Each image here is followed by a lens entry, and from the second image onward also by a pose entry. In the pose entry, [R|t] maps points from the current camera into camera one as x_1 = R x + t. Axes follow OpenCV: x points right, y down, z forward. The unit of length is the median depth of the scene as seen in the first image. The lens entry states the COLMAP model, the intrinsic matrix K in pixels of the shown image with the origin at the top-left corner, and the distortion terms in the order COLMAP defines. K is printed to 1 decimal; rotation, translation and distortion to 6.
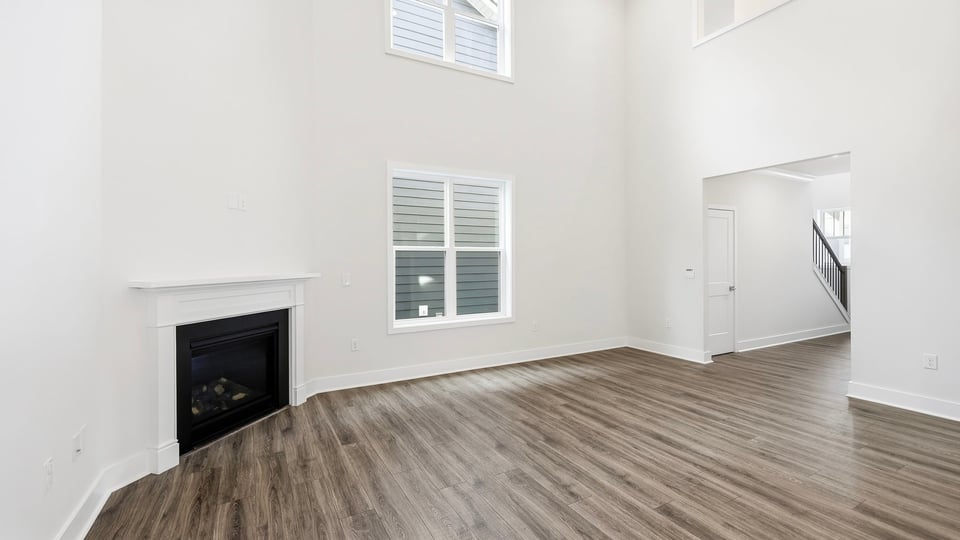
lens RADIAL K [[417.4, 0, 478.2], [0, 417.4, 266.8], [0, 0, 1]] dist [0.012698, -0.000582]
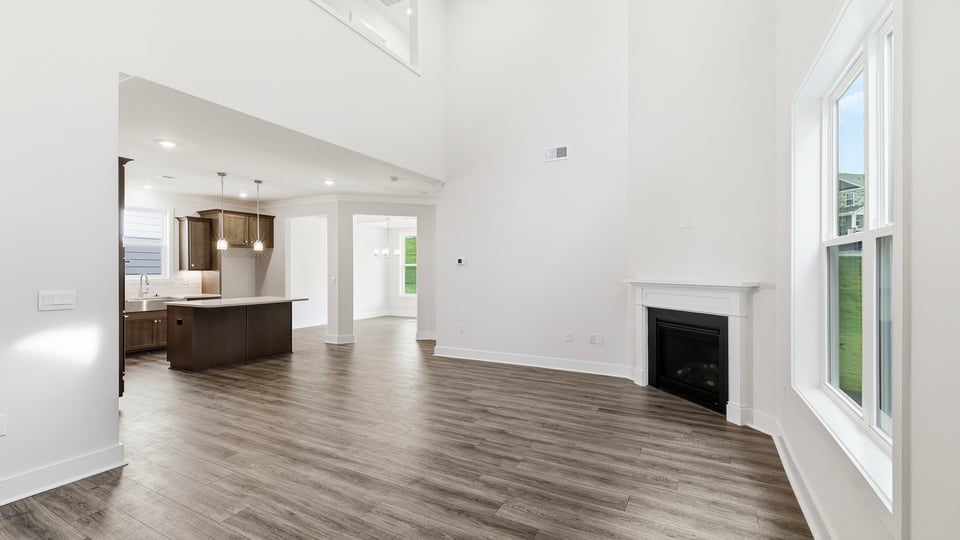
lens RADIAL K [[417.4, 0, 465.4], [0, 417.4, 278.5], [0, 0, 1]] dist [0.012698, -0.000582]
pose [[-0.865441, 0.014783, -0.500792, 0.634697], [-0.001765, 0.999468, 0.032552, -0.022837], [0.501007, 0.029056, -0.864955, 1.734864]]
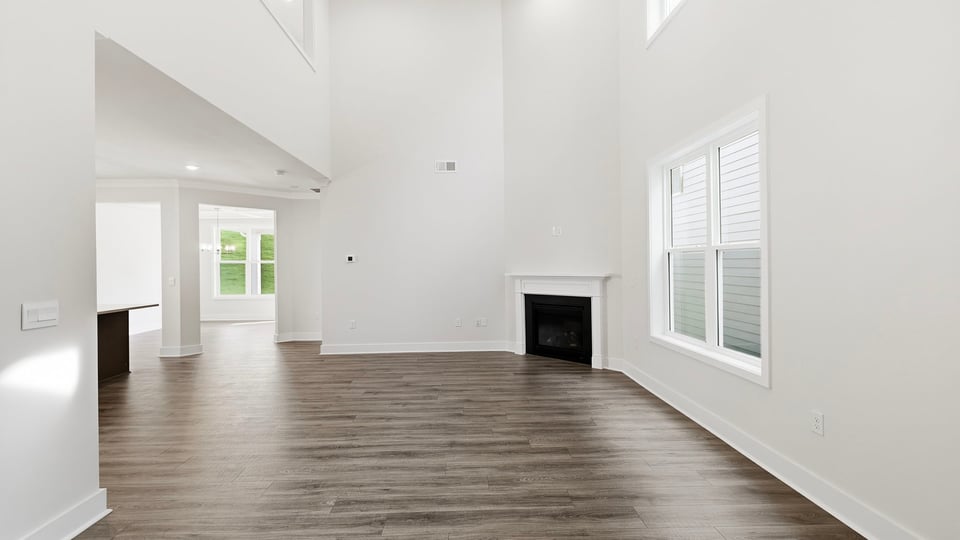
lens RADIAL K [[417.4, 0, 465.1], [0, 417.4, 271.5], [0, 0, 1]] dist [0.012698, -0.000582]
pose [[-0.492650, 0.025618, -0.869850, 1.130583], [0.001635, 0.999592, 0.028513, -0.034768], [0.870226, 0.012625, -0.492491, 1.504633]]
